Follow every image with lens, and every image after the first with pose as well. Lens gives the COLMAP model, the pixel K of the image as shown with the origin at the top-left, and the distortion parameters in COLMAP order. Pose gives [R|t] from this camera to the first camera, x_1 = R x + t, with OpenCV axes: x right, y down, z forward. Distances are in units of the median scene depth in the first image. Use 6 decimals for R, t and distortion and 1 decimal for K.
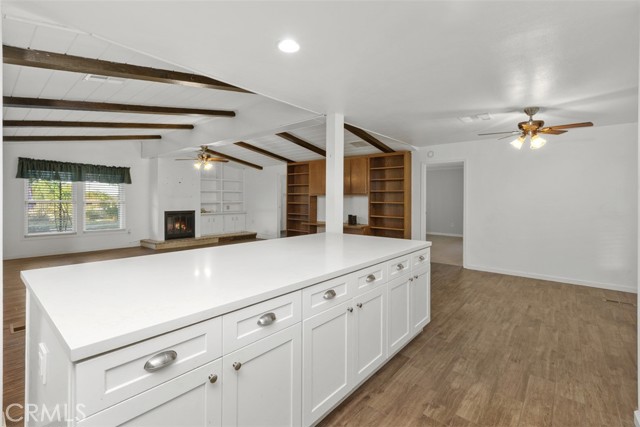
lens RADIAL K [[291.0, 0, 318.2], [0, 291.0, 198.7], [0, 0, 1]] dist [0.001588, -0.001205]
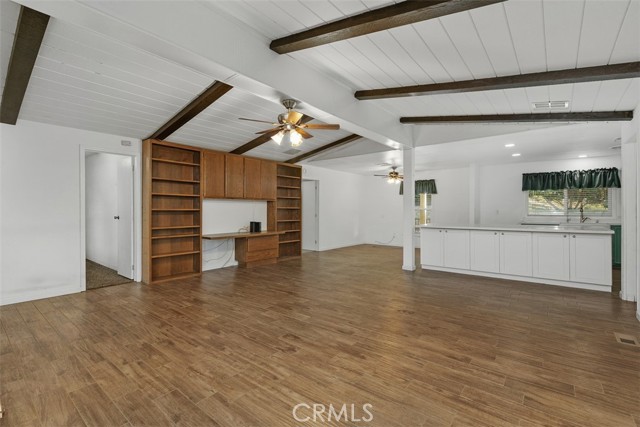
lens RADIAL K [[291.0, 0, 320.5], [0, 291.0, 208.2], [0, 0, 1]] dist [0.001588, -0.001205]
pose [[-0.027750, 0.000824, 0.999615, -0.733980], [-0.001017, 0.999999, -0.000853, 0.013516], [-0.999614, -0.001040, -0.027750, 0.756859]]
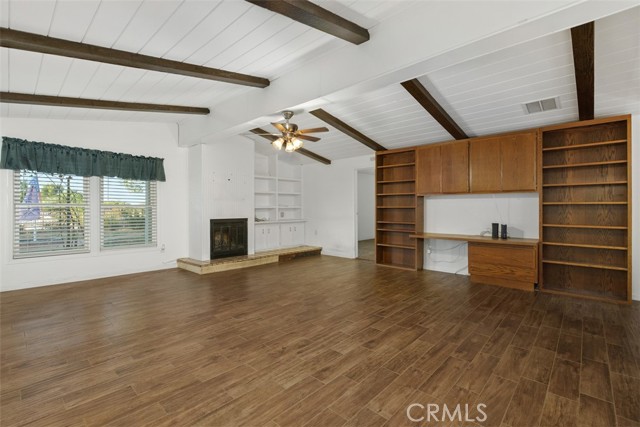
lens RADIAL K [[291.0, 0, 318.1], [0, 291.0, 206.5], [0, 0, 1]] dist [0.001588, -0.001205]
pose [[0.998968, -0.006099, -0.045006, -0.238431], [0.005925, 0.999974, -0.003998, 0.016910], [0.045029, 0.003728, 0.998979, 0.306878]]
